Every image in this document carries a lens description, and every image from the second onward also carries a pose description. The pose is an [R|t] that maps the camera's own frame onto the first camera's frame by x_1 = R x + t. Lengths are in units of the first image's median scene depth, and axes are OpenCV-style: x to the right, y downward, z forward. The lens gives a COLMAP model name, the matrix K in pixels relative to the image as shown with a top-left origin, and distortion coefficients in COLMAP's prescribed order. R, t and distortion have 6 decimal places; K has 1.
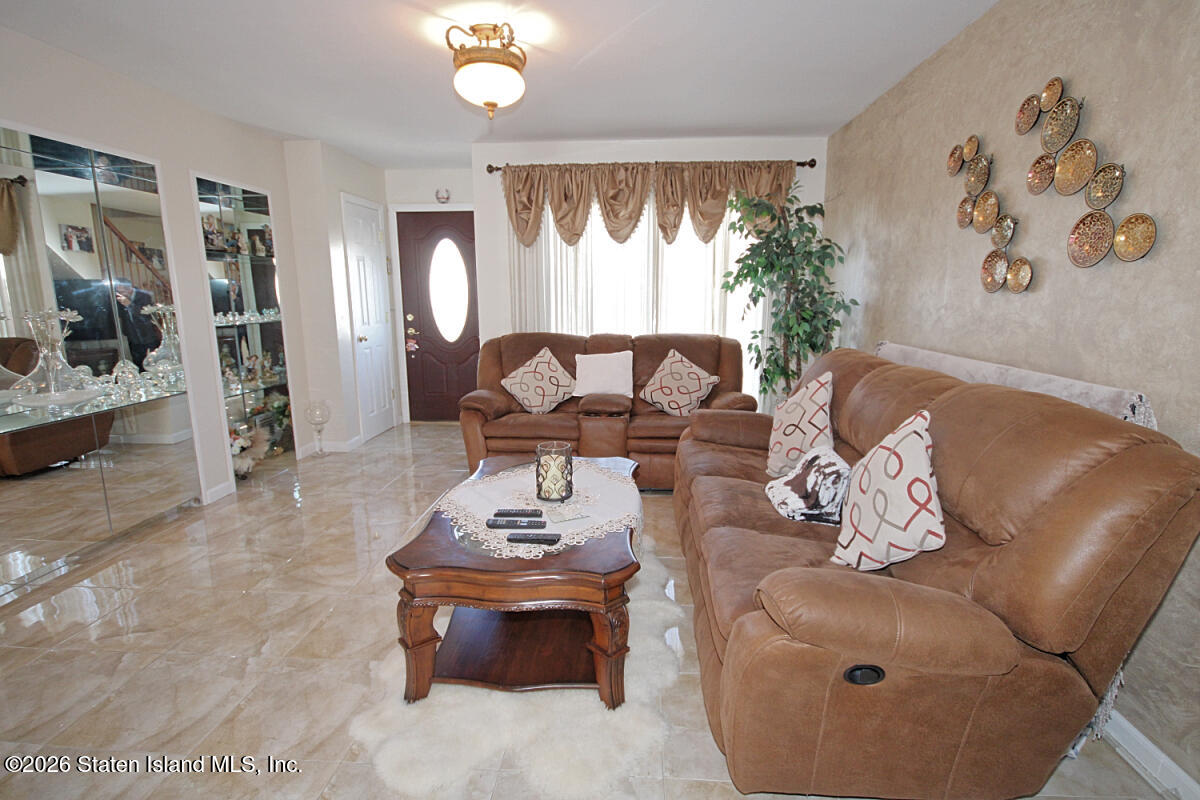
lens RADIAL K [[611.8, 0, 605.7], [0, 611.8, 403.6], [0, 0, 1]] dist [0.004677, -0.000190]
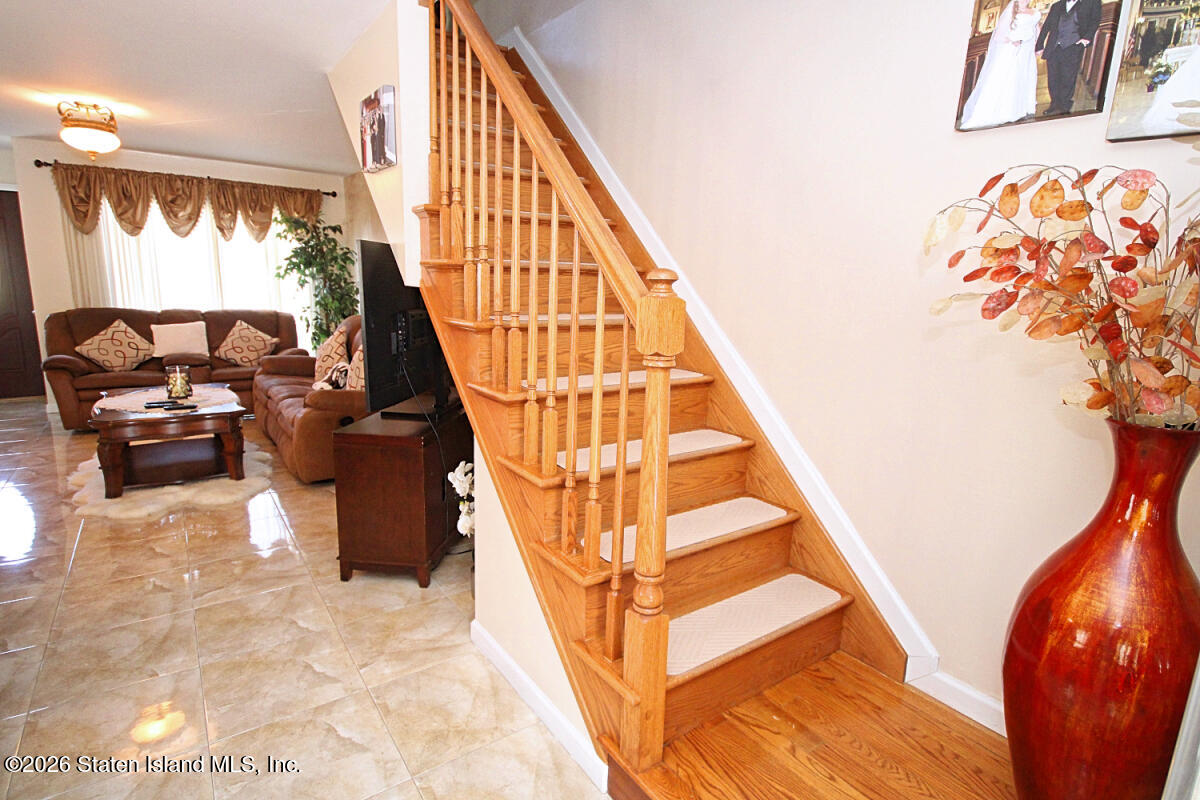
lens RADIAL K [[611.8, 0, 605.7], [0, 611.8, 403.6], [0, 0, 1]] dist [0.004677, -0.000190]
pose [[0.782037, -0.091316, 0.616506, -0.111435], [0.077270, 0.995782, 0.049477, 0.092420], [-0.618424, 0.008944, 0.785794, -0.577055]]
